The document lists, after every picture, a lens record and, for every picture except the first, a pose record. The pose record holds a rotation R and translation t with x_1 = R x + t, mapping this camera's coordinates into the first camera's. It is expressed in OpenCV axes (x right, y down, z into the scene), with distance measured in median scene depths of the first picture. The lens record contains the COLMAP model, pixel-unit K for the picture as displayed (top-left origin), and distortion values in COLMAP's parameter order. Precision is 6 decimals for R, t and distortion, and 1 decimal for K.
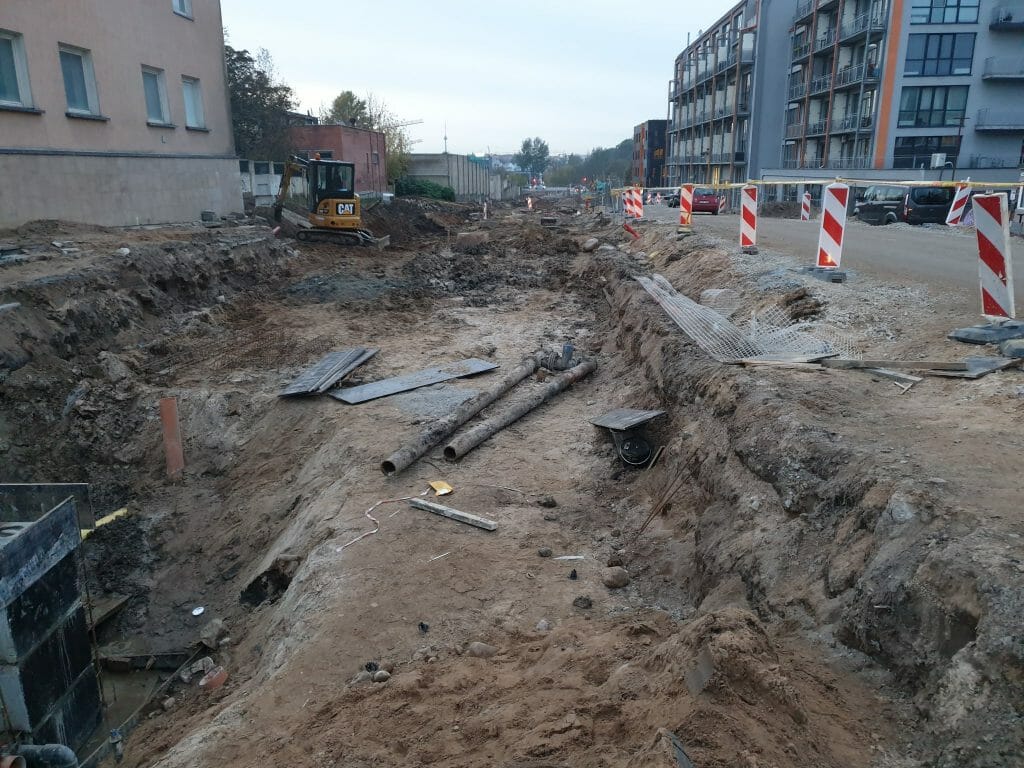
lens RADIAL K [[809.1, 0, 512.0], [0, 809.1, 384.0], [0, 0, 1]] dist [0.011321, -0.002919]
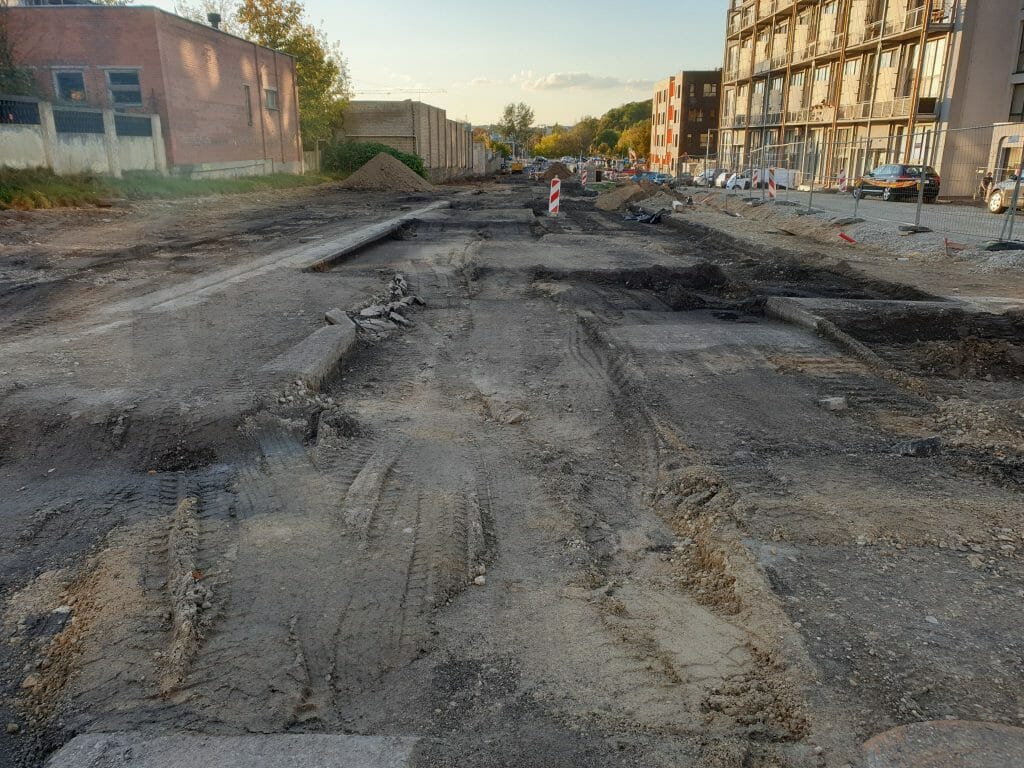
lens RADIAL K [[809.1, 0, 512.0], [0, 809.1, 384.0], [0, 0, 1]] dist [0.011321, -0.002919]
pose [[0.999566, 0.002903, 0.029305, -0.015121], [-0.003843, 0.999479, 0.032060, -0.065070], [-0.029197, -0.032158, 0.999056, 0.274385]]
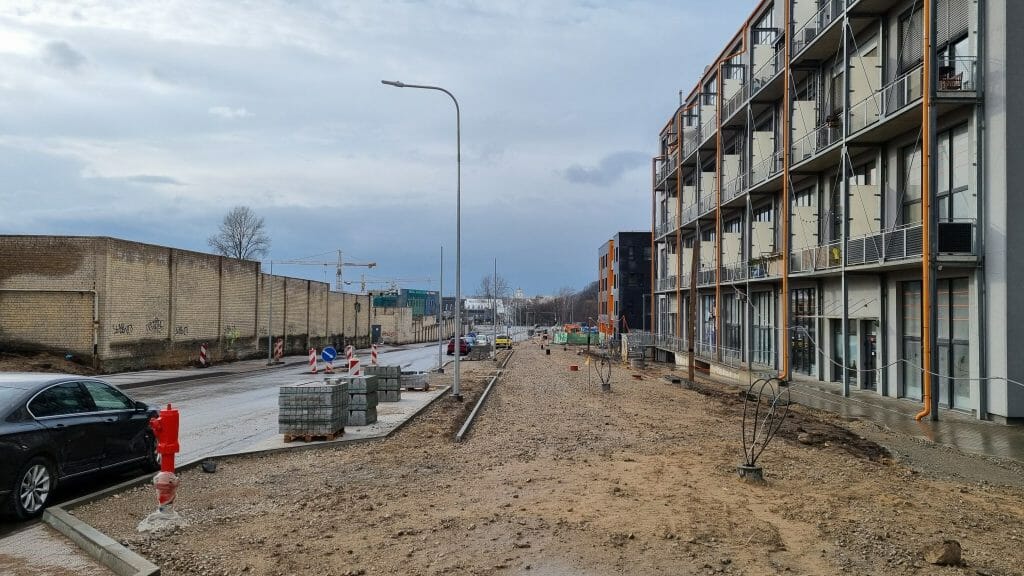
lens RADIAL K [[787.9, 0, 512.0], [0, 787.9, 288.0], [0, 0, 1]] dist [0.050923, 0.001592]
pose [[0.999408, 0.014500, 0.031199, 0.071290], [-0.005036, 0.958736, -0.284255, -0.113560], [-0.034034, 0.283929, 0.958241, 0.460970]]
